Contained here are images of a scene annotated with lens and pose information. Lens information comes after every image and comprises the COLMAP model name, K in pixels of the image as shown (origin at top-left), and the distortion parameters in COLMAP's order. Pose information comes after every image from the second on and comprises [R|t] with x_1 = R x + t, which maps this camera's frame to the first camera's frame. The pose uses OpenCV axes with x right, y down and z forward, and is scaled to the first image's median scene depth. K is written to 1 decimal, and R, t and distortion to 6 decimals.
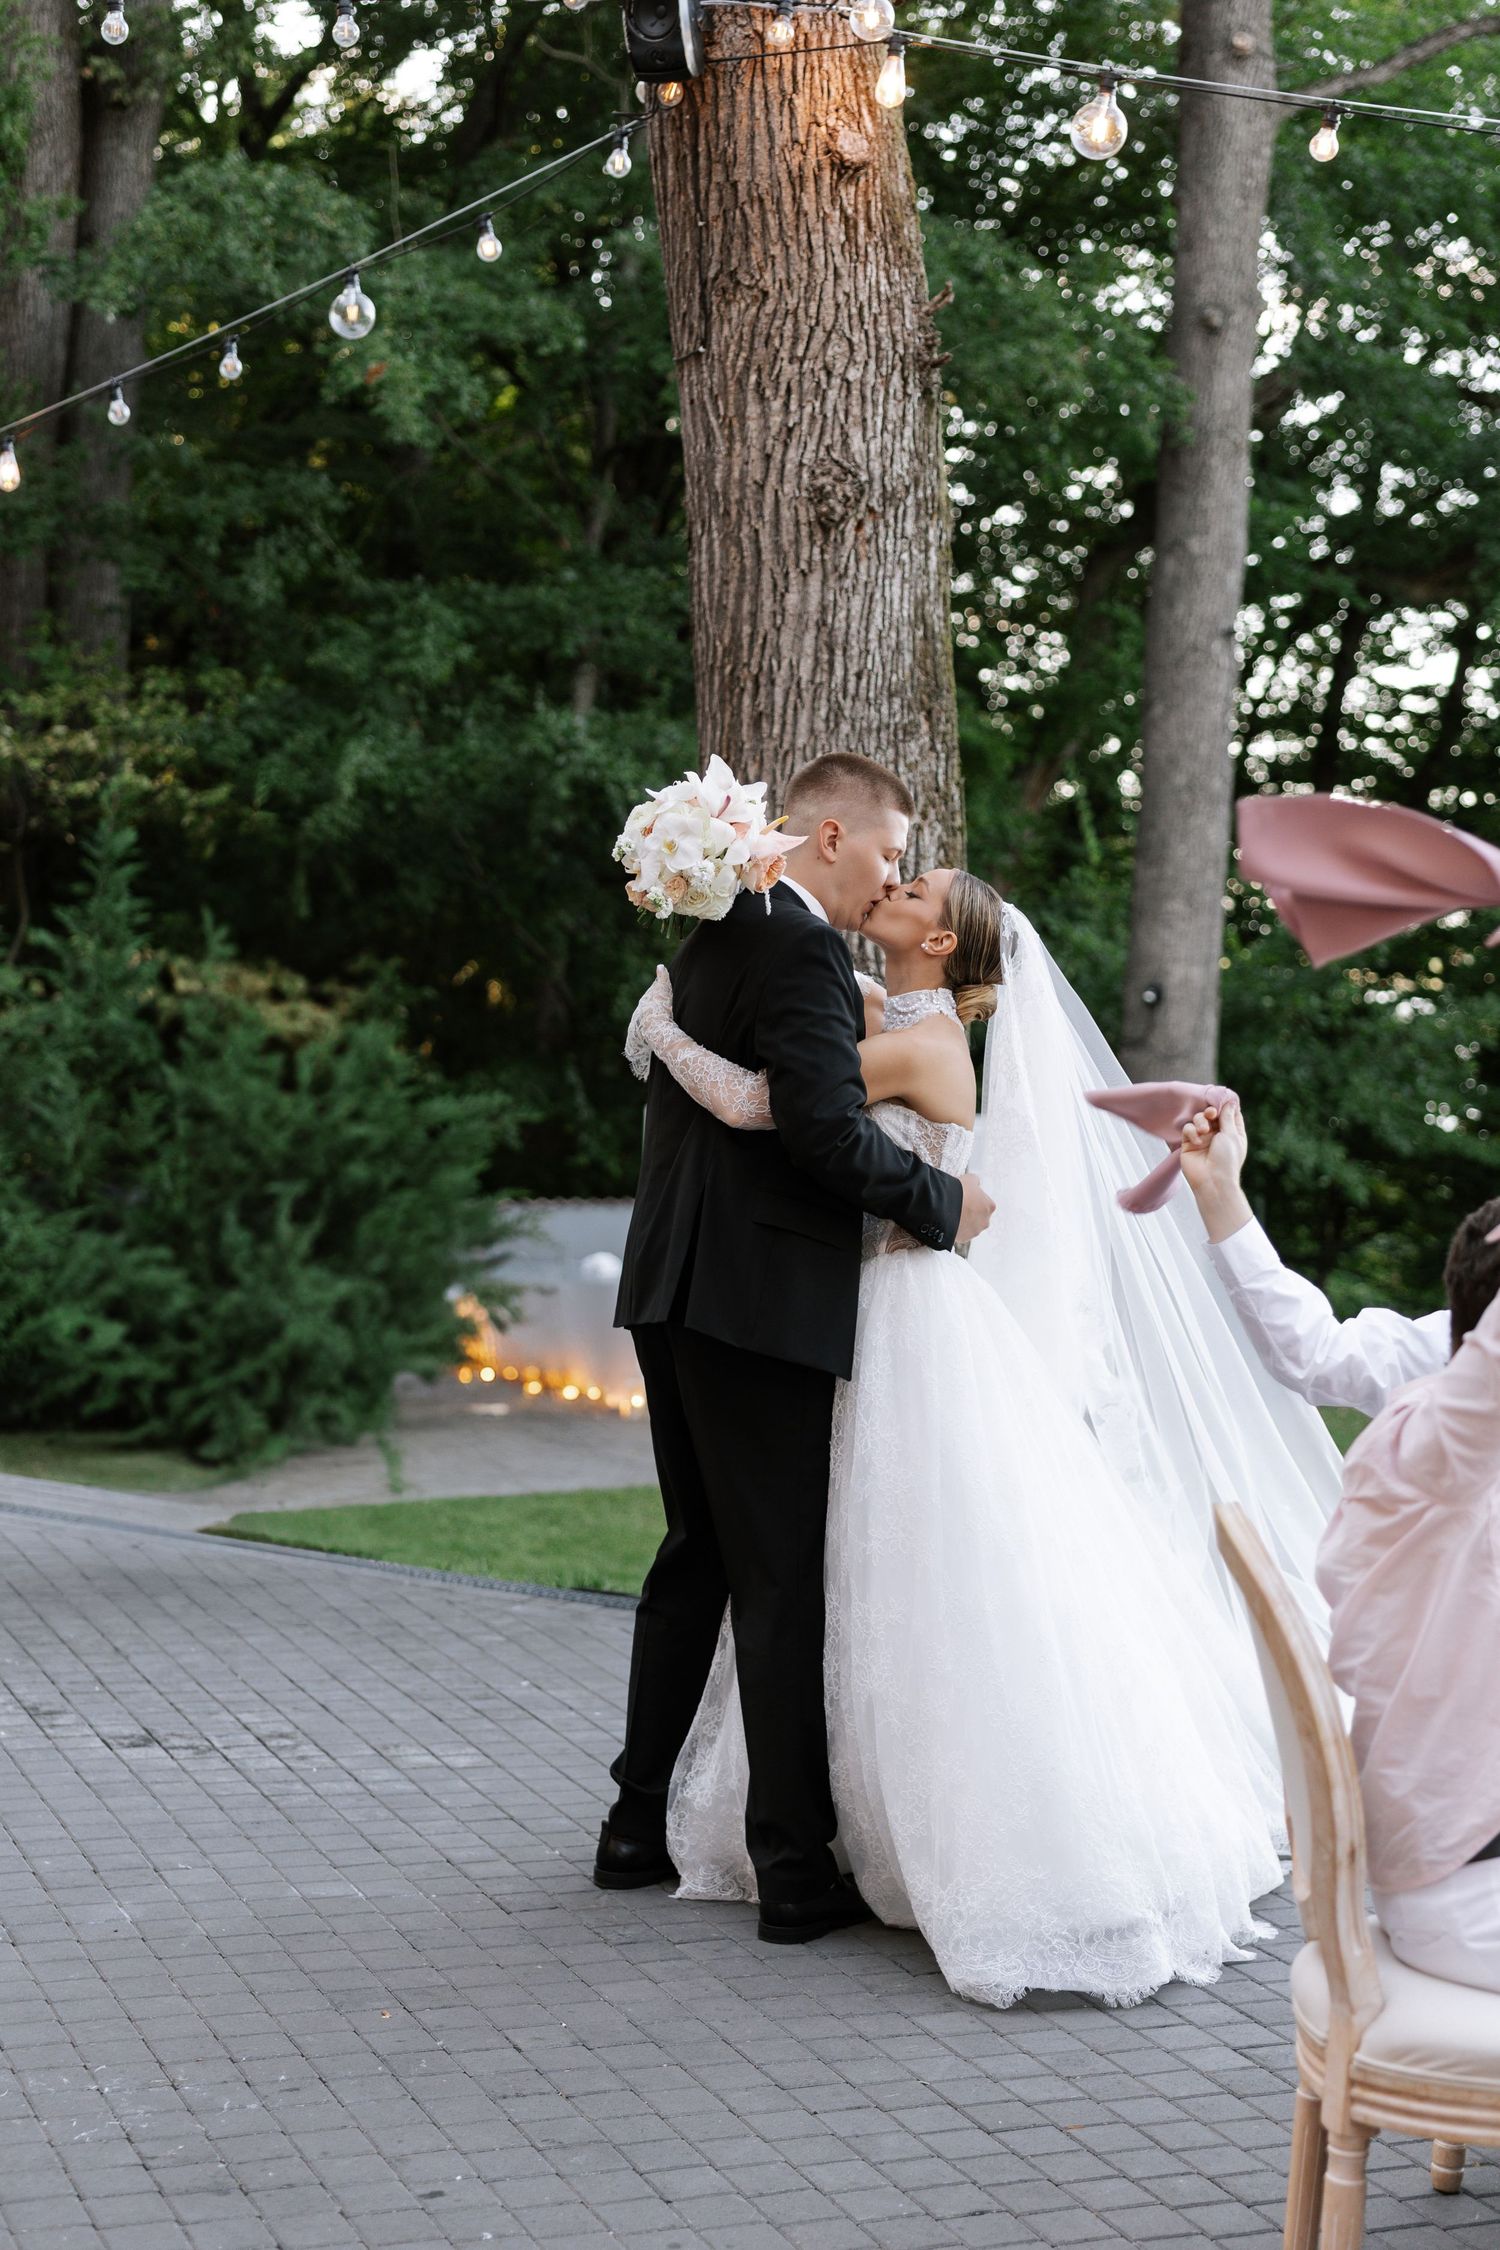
lens RADIAL K [[3353.9, 0, 673.4], [0, 3353.9, 1045.7], [0, 0, 1]] dist [0.027060, 0.000000]
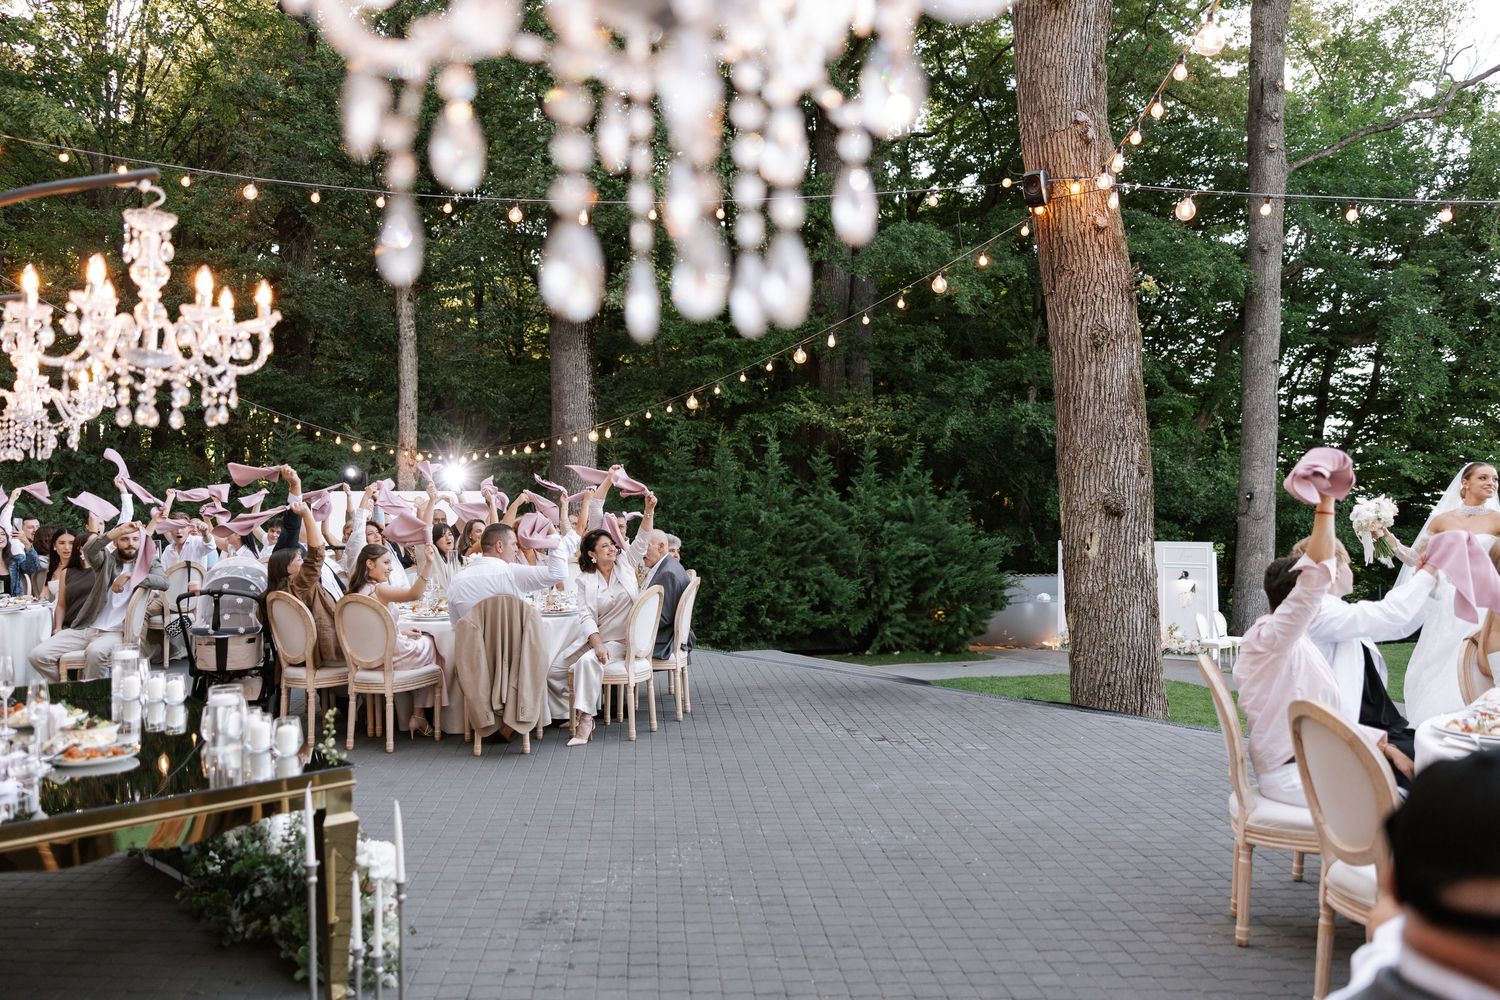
lens RADIAL K [[1217.4, 0, 754.6], [0, 1217.4, 490.5], [0, 0, 1]] dist [0.009630, 0.010673]
pose [[0.965420, -0.029440, -0.259033, 0.028212], [0.022710, 0.999323, -0.028935, 0.000013], [0.259710, 0.022052, 0.965435, -0.138320]]
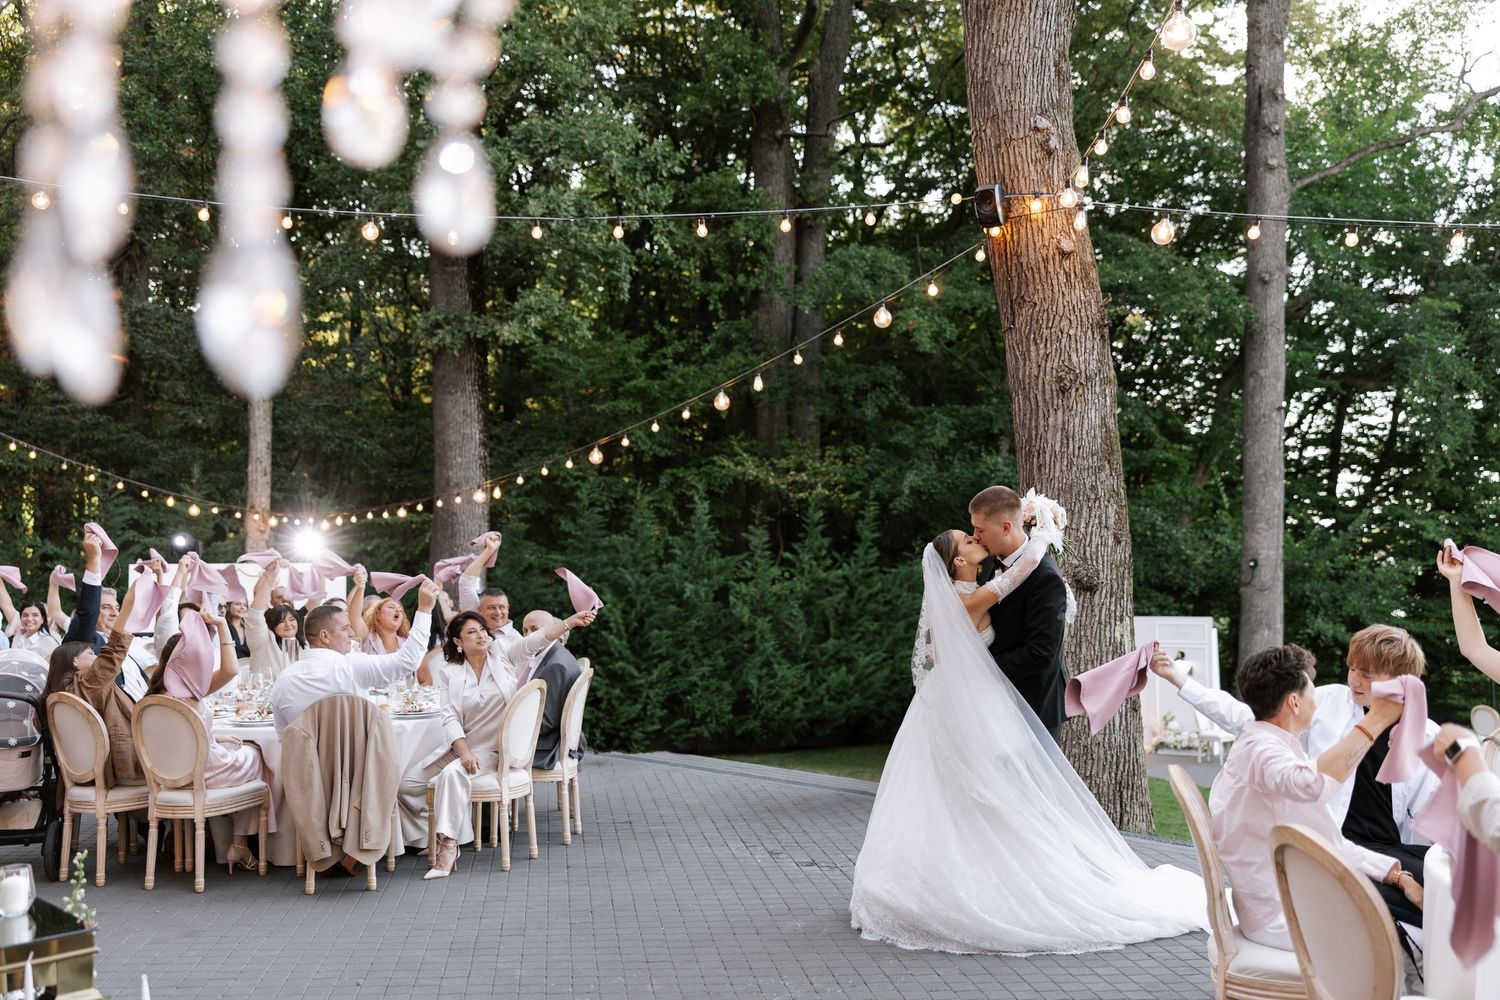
lens RADIAL K [[1418.4, 0, 777.2], [0, 1418.4, 504.7], [0, 0, 1]] dist [0.018888, 0.000000]
pose [[0.978378, -0.041108, -0.202698, 0.047501], [0.028732, 0.997560, -0.063628, -0.005040], [0.204819, 0.056429, 0.977172, -0.101982]]
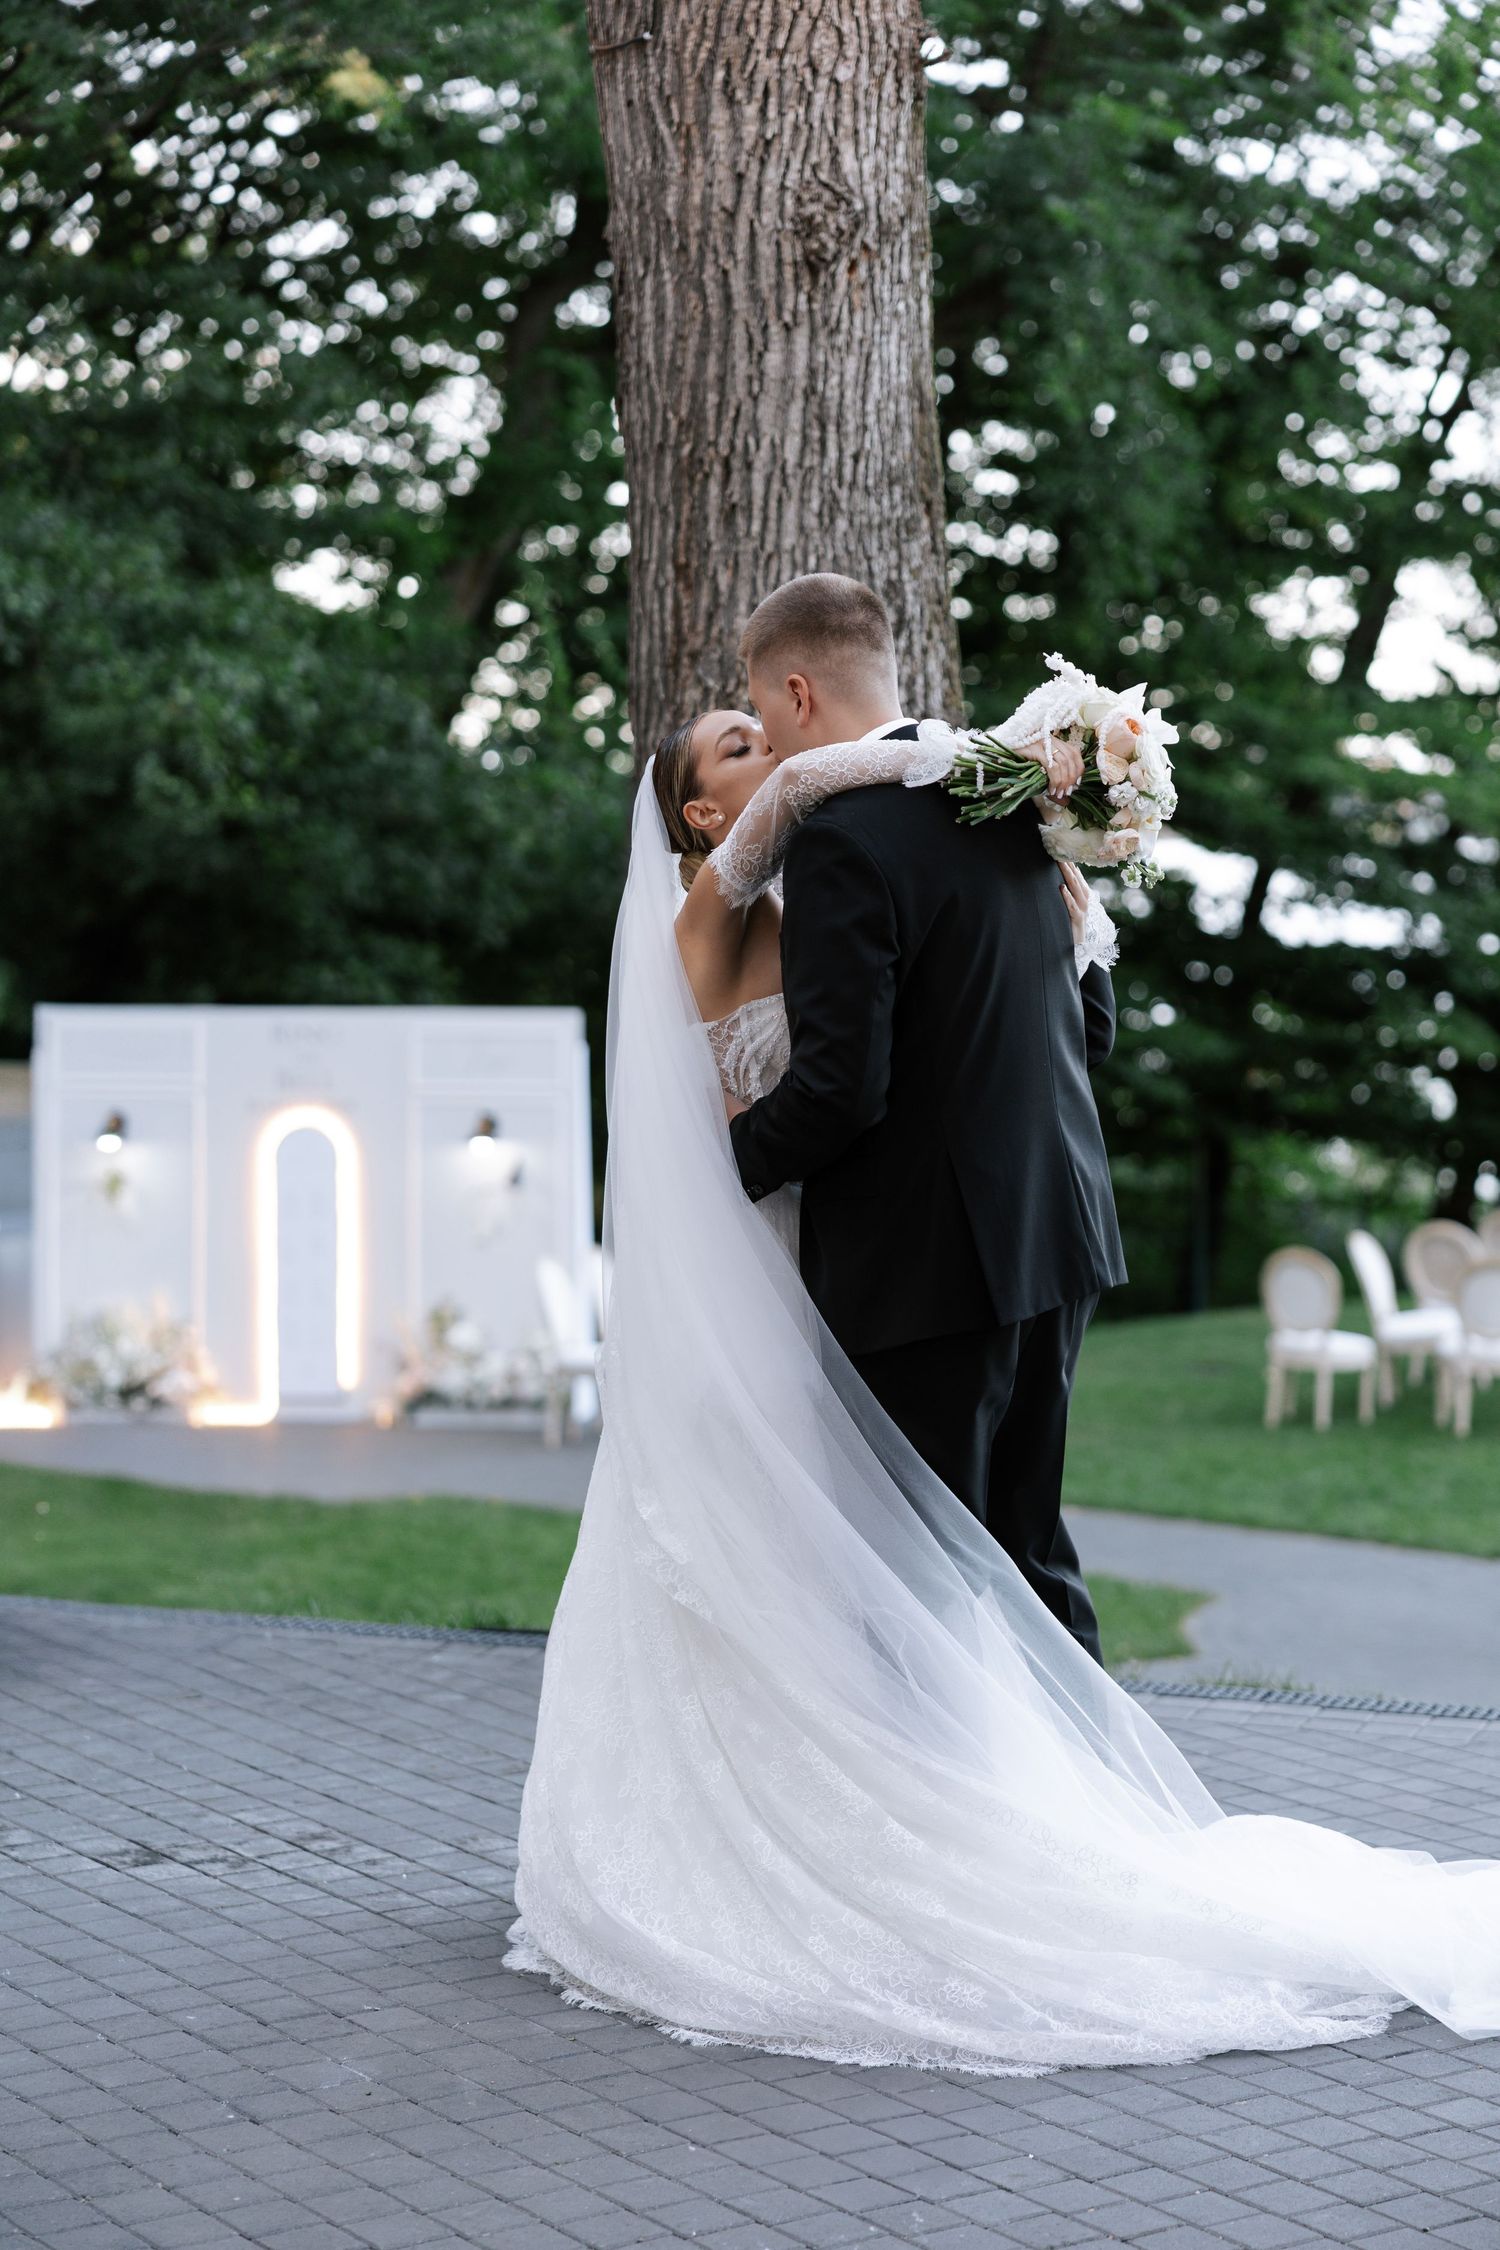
lens RADIAL K [[4317.0, 0, 753.8], [0, 4317.0, 1123.6], [0, 0, 1]] dist [0.008443, 0.000000]
pose [[0.964928, -0.037660, 0.259799, -0.237656], [0.025145, 0.998365, 0.051332, -0.006364], [-0.261307, -0.042999, 0.964297, 0.016920]]
